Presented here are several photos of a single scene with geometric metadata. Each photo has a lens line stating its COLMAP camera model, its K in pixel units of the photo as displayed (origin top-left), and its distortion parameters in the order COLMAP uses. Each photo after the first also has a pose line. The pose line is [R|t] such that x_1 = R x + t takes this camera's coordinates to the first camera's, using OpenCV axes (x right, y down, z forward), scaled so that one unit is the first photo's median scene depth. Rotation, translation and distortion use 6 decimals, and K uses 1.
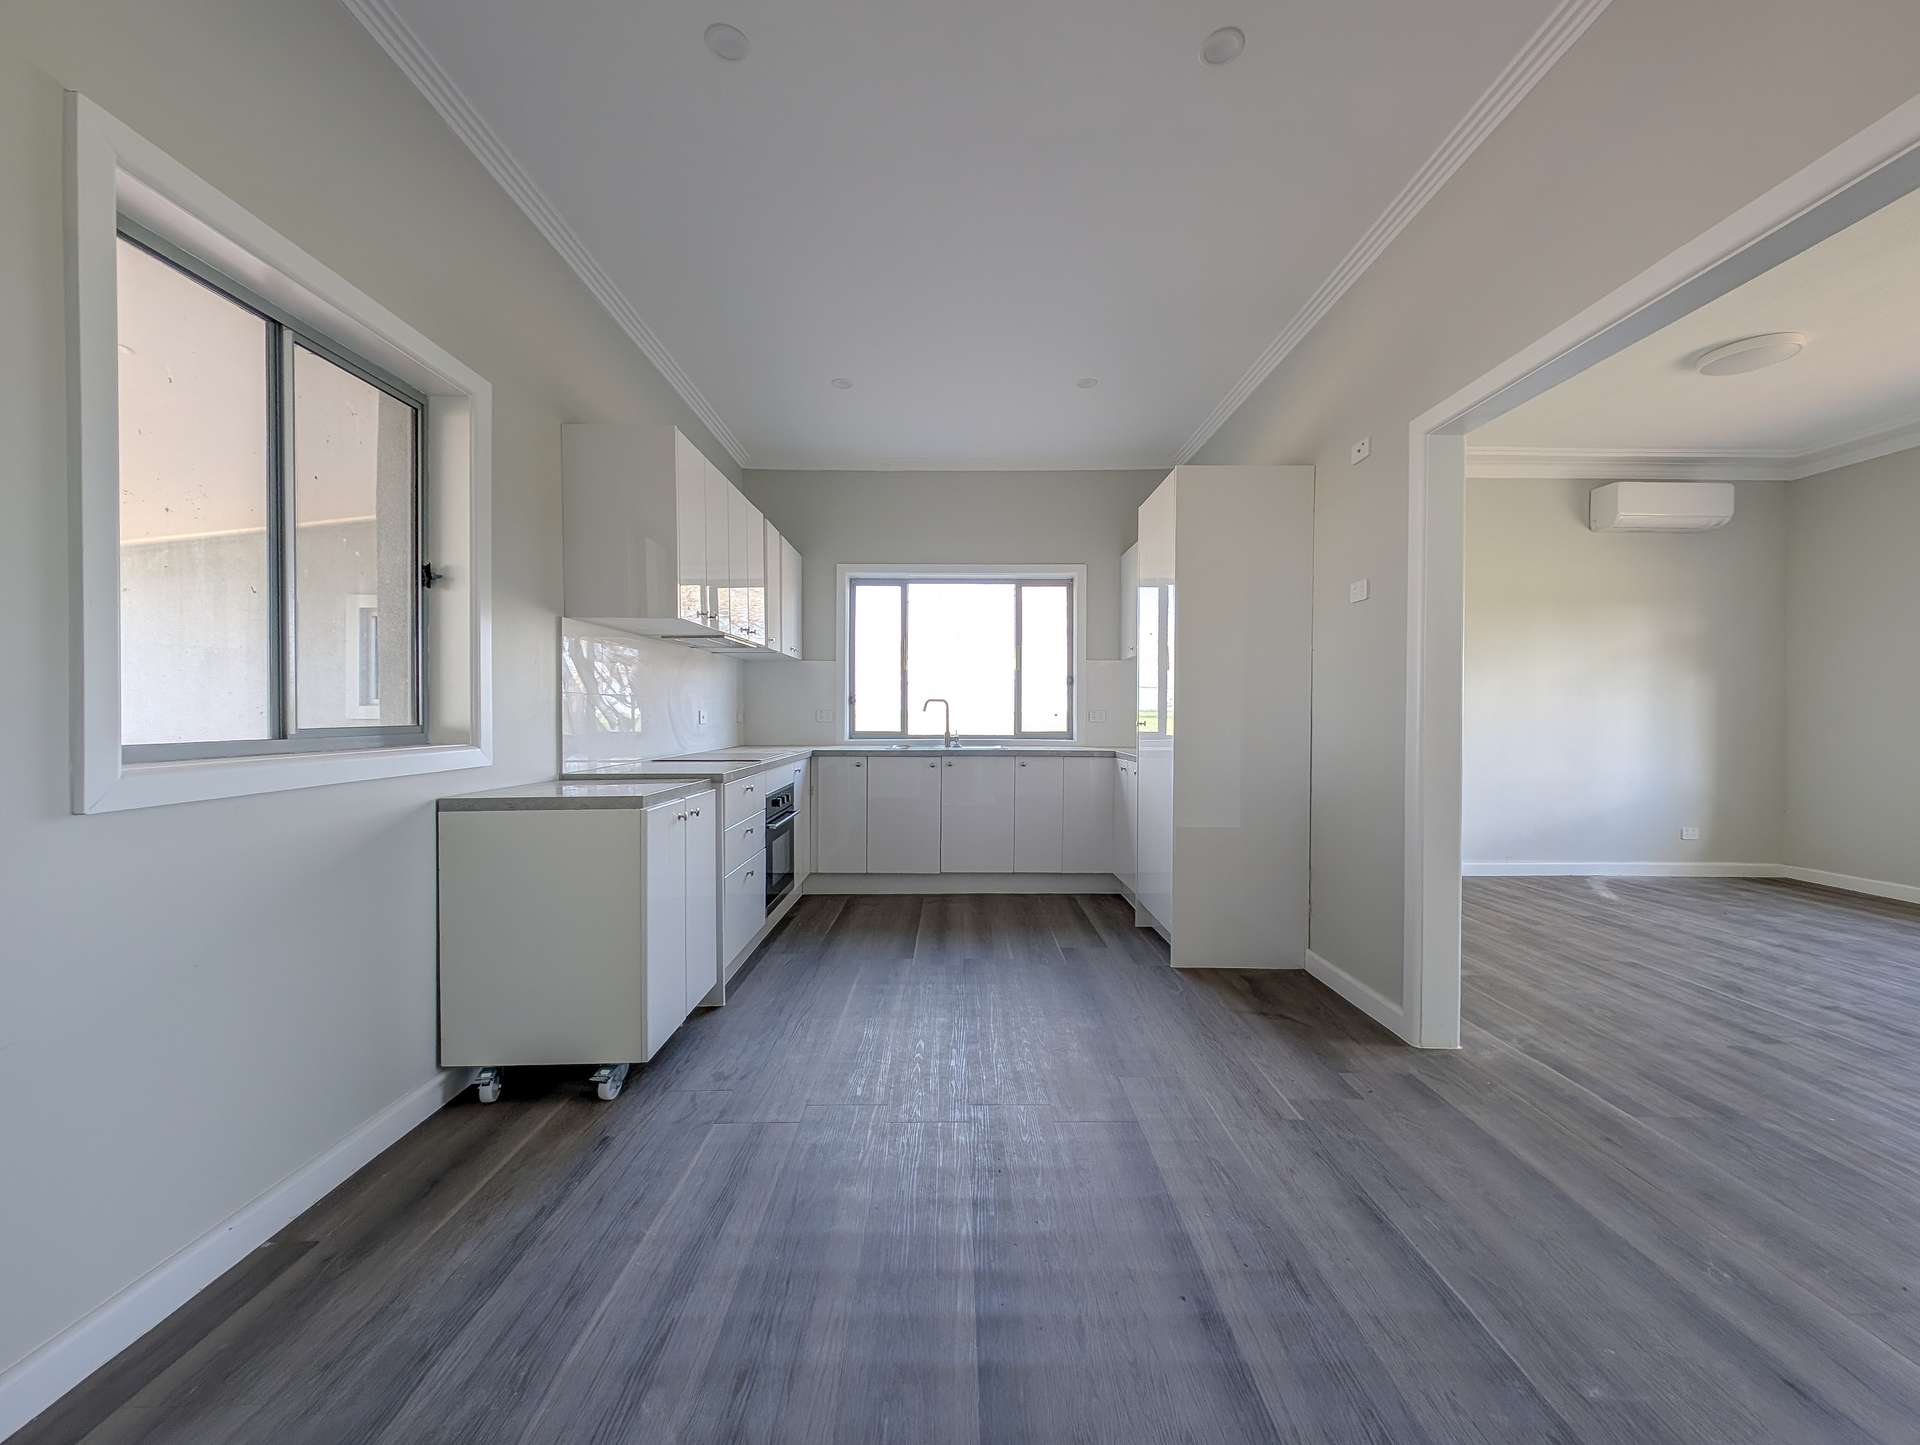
lens RADIAL K [[722.6, 0, 958.4], [0, 722.6, 718.7], [0, 0, 1]] dist [0.006102, -0.002559]
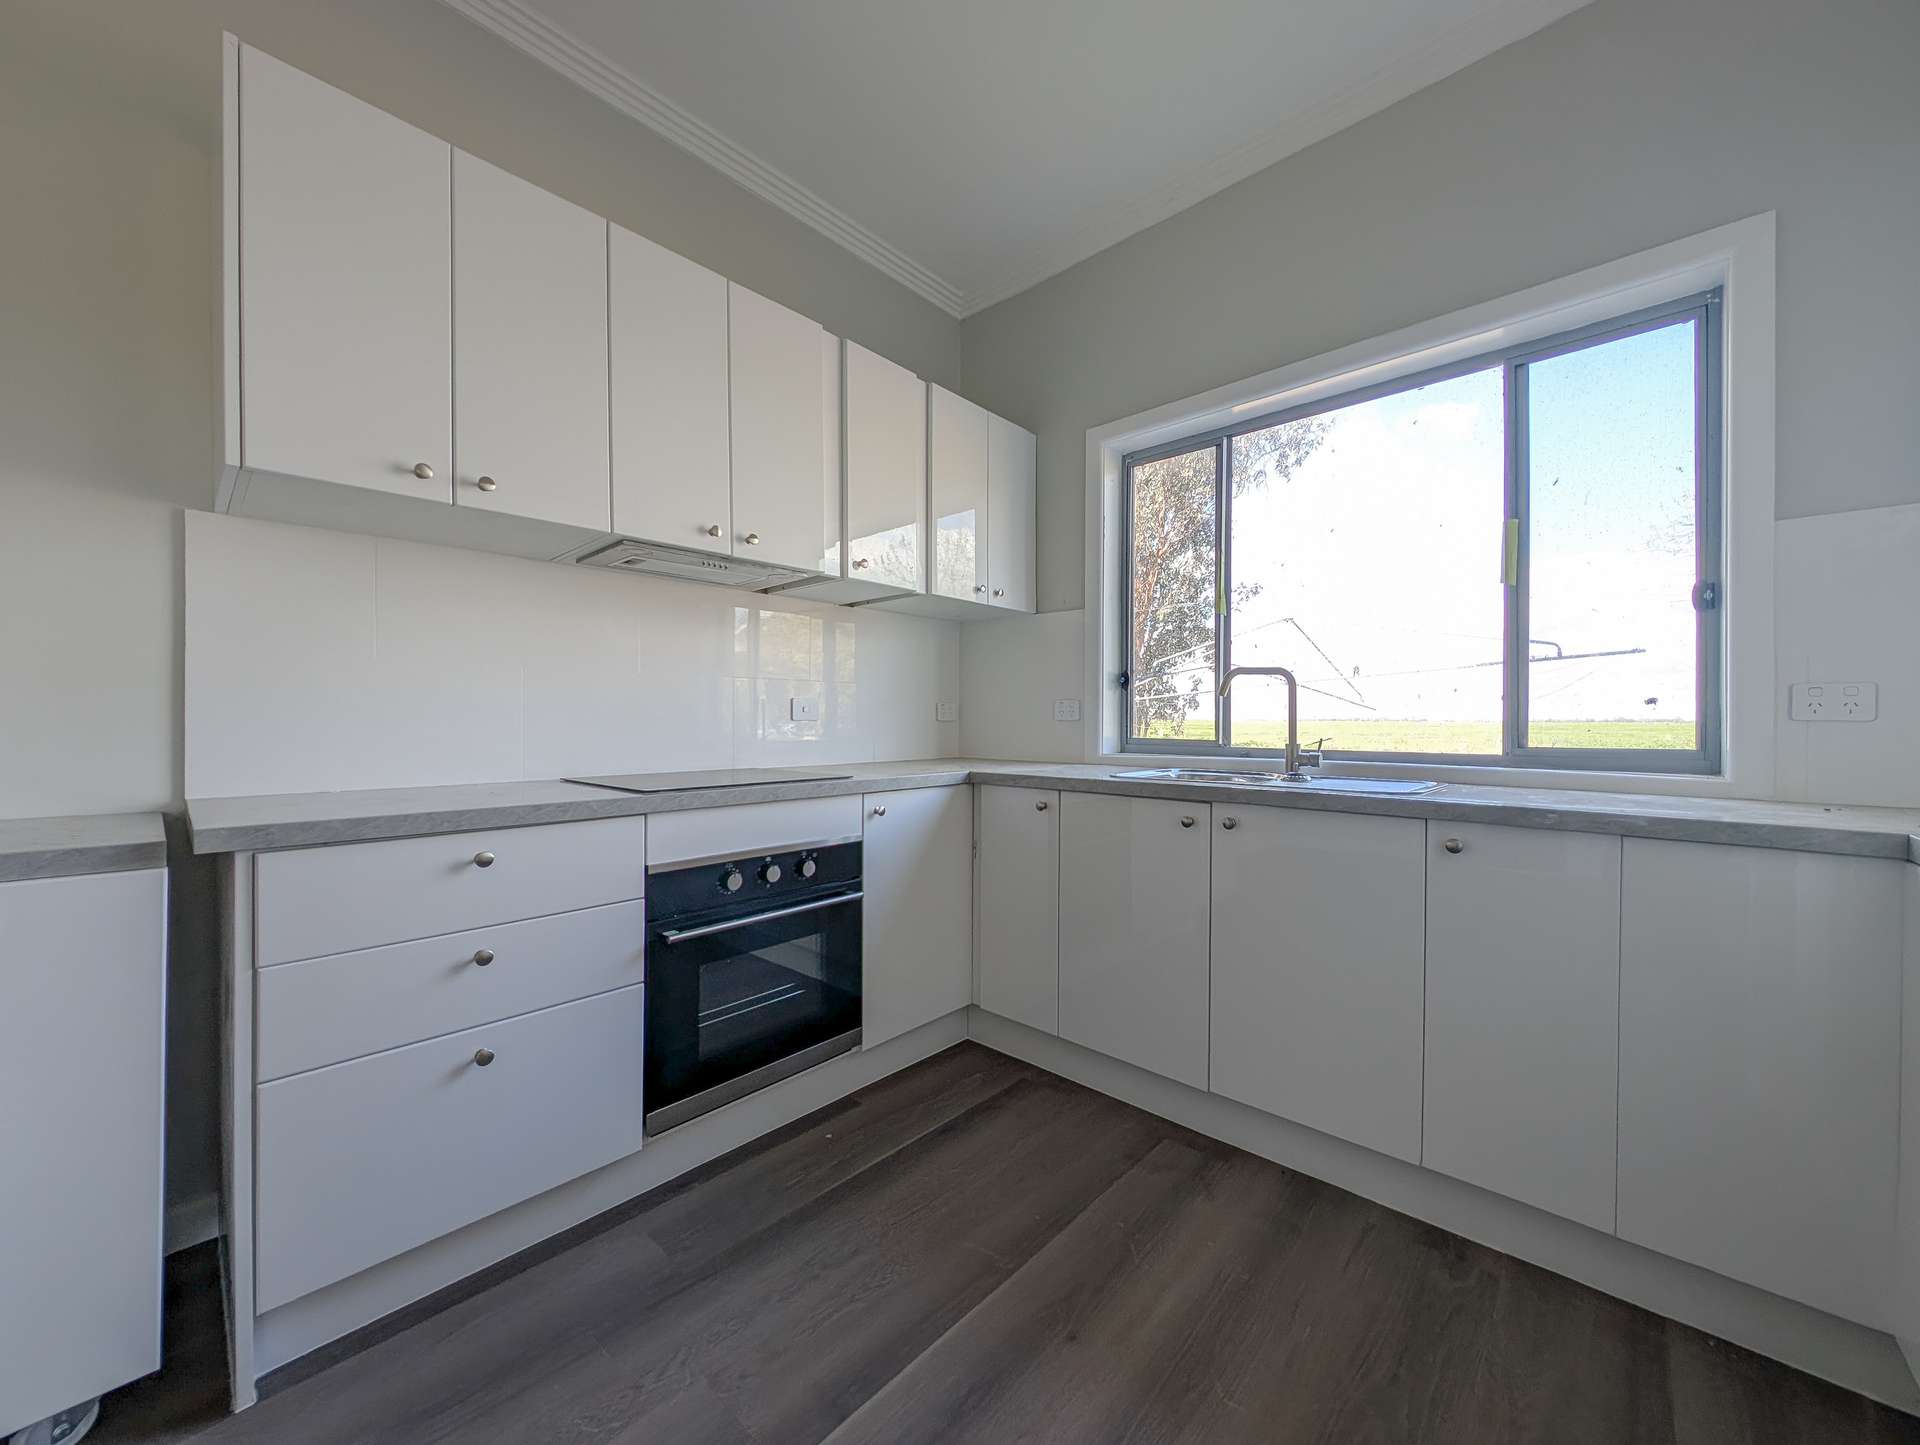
lens RADIAL K [[722.6, 0, 963.2], [0, 722.6, 717.5], [0, 0, 1]] dist [0.006102, -0.002559]
pose [[0.733490, -0.003400, -0.679691, 0.148105], [-0.007024, 0.999896, -0.012582, 0.010452], [0.679663, 0.014003, 0.733390, 0.601673]]
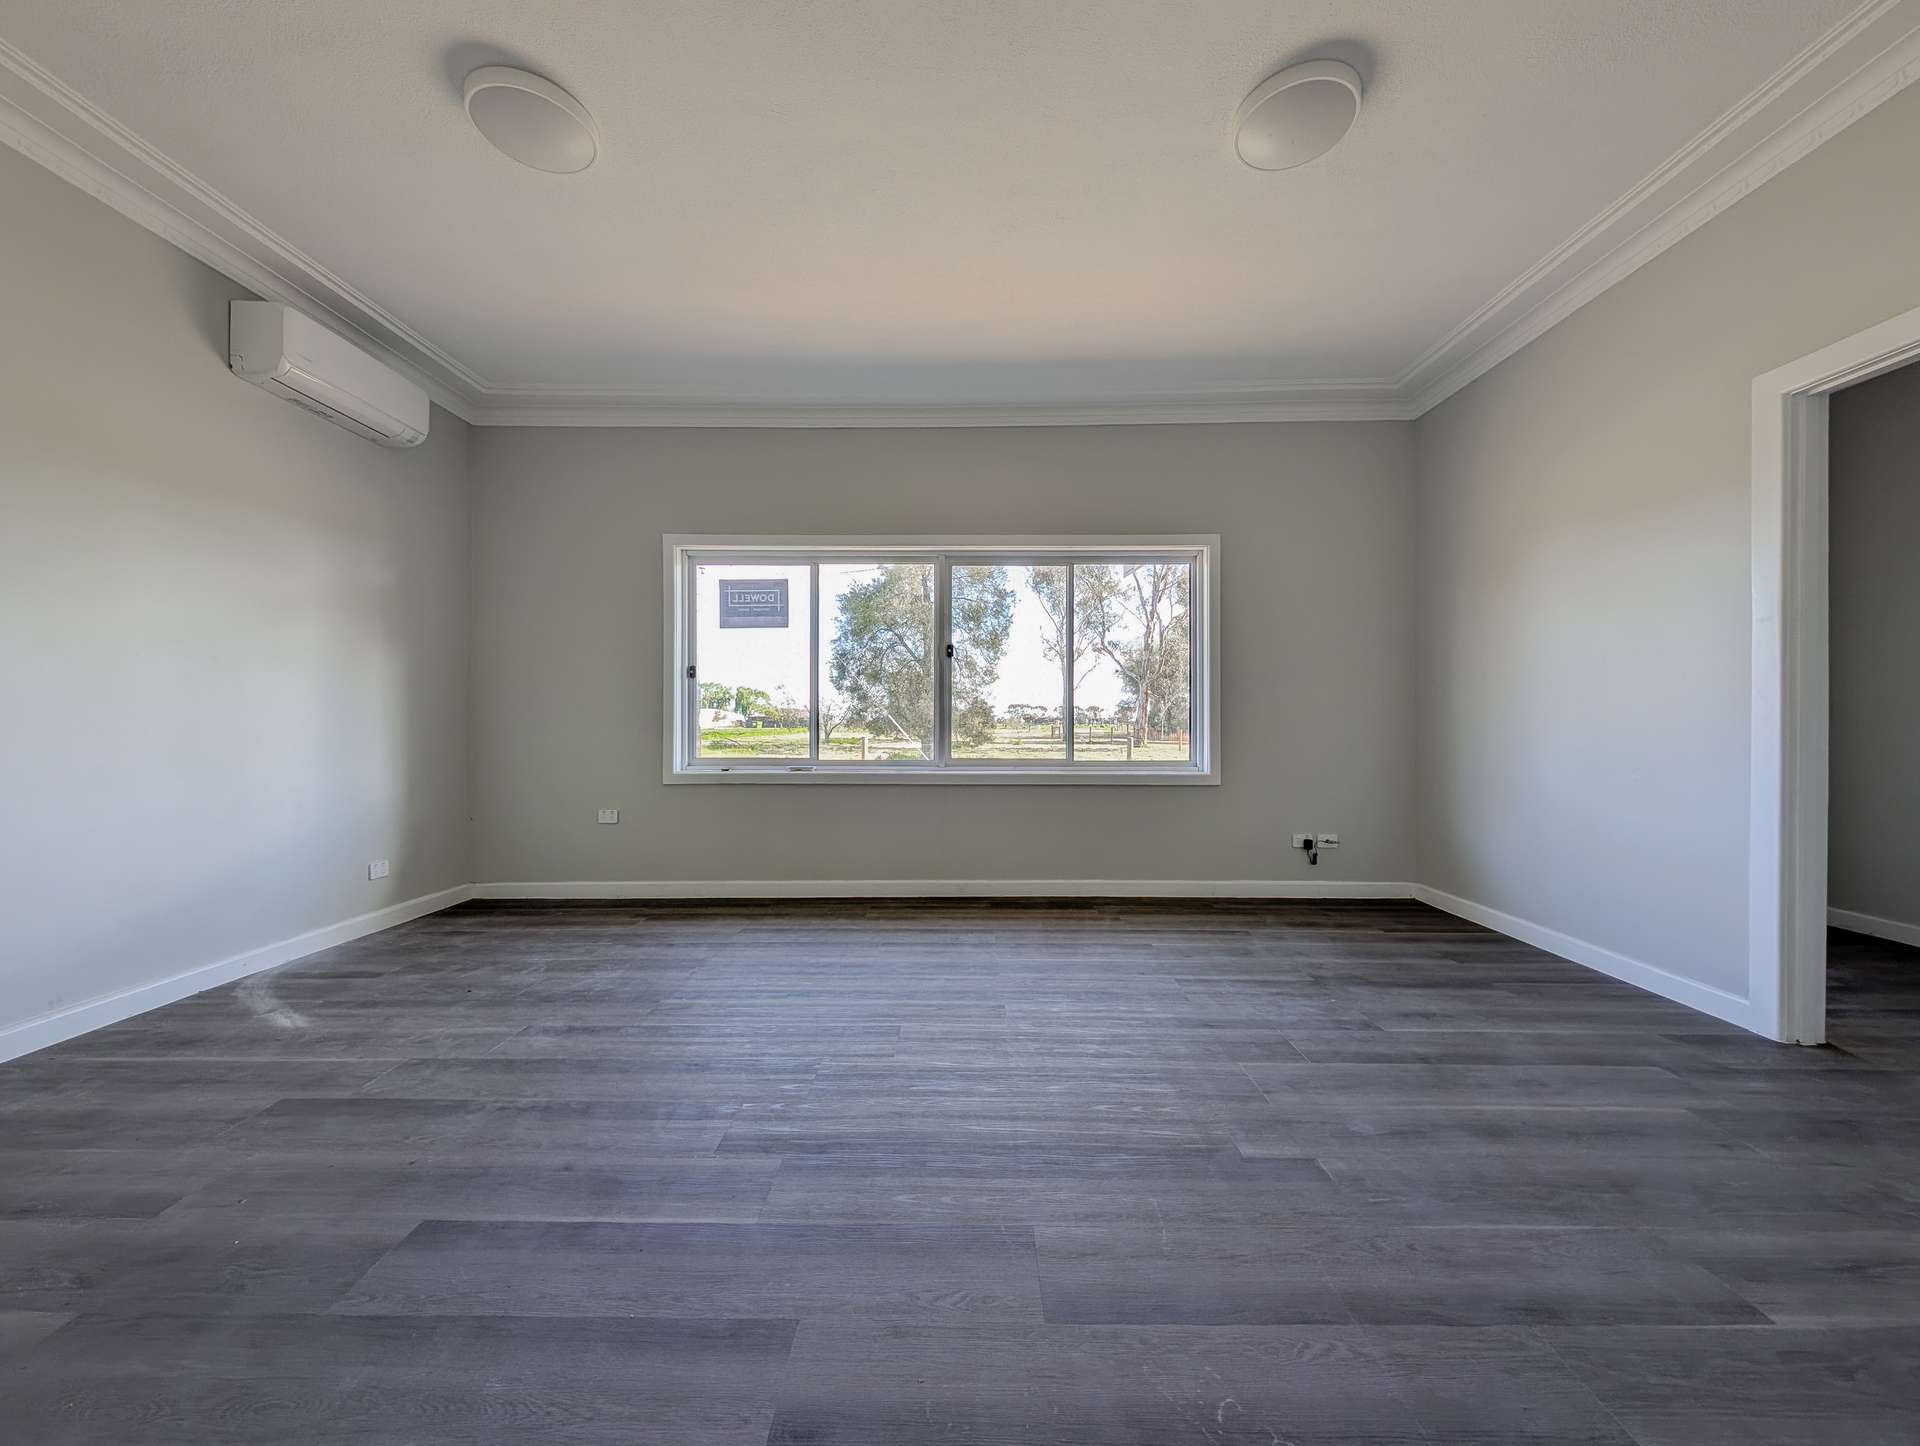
lens RADIAL K [[722.6, 0, 961.2], [0, 722.6, 725.3], [0, 0, 1]] dist [0.006102, -0.002559]
pose [[0.012182, -0.006710, 0.999903, 0.348700], [0.003706, 0.999971, 0.006665, 0.017085], [-0.999919, 0.003625, 0.012206, 0.475708]]
